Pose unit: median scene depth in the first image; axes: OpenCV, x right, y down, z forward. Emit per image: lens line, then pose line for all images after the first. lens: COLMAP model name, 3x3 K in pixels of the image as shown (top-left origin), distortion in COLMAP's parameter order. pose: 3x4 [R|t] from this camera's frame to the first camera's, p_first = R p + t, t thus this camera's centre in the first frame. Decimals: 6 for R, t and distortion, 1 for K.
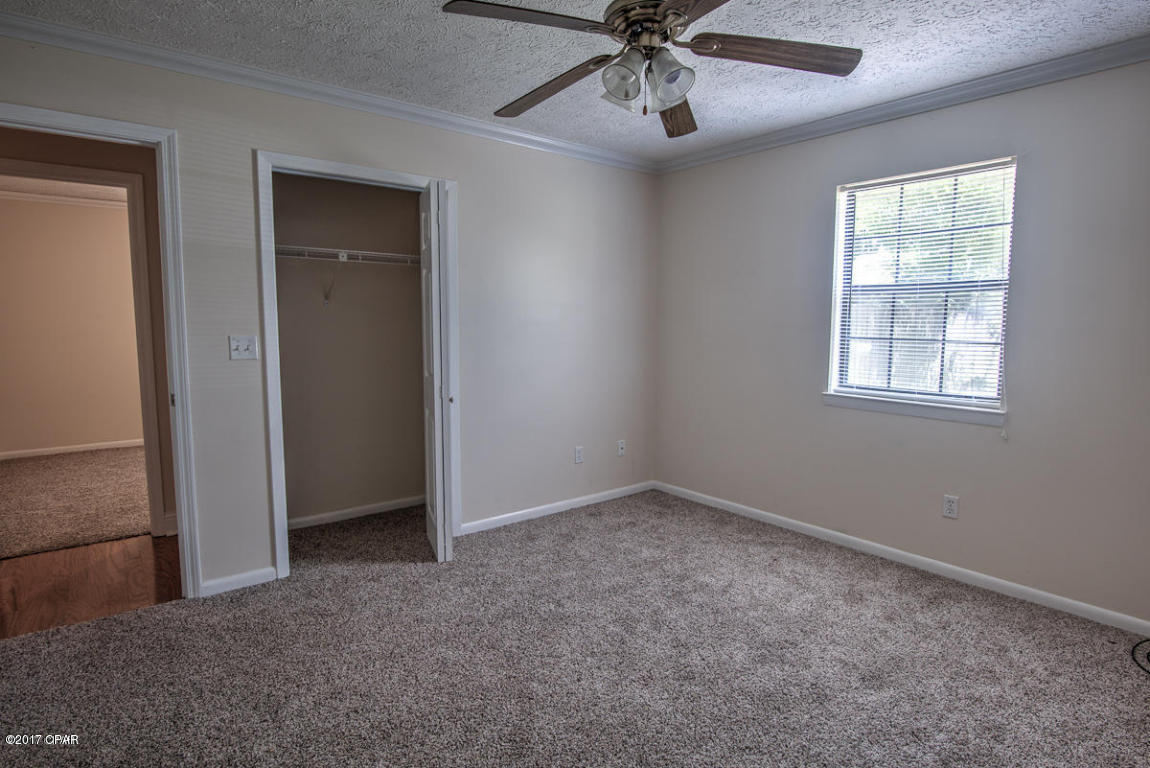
lens RADIAL K [[608.8, 0, 575.0], [0, 608.8, 377.5], [0, 0, 1]] dist [-0.000556, -0.000212]
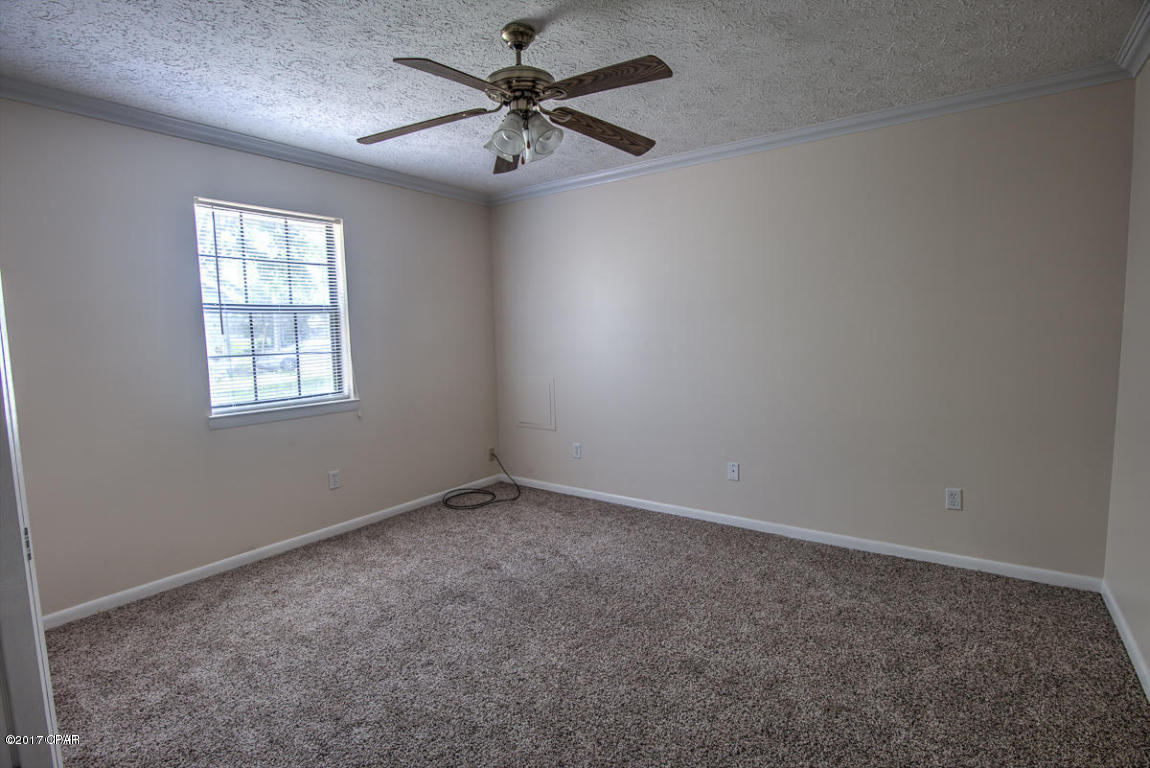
lens RADIAL K [[579.2, 0, 570.3], [0, 579.2, 382.4], [0, 0, 1]] dist [-0.020825, -0.000118]
pose [[-0.272524, -0.088059, 0.958111, -0.650612], [0.110400, 0.986364, 0.122058, -0.082982], [-0.955794, 0.139039, -0.259086, 0.782985]]
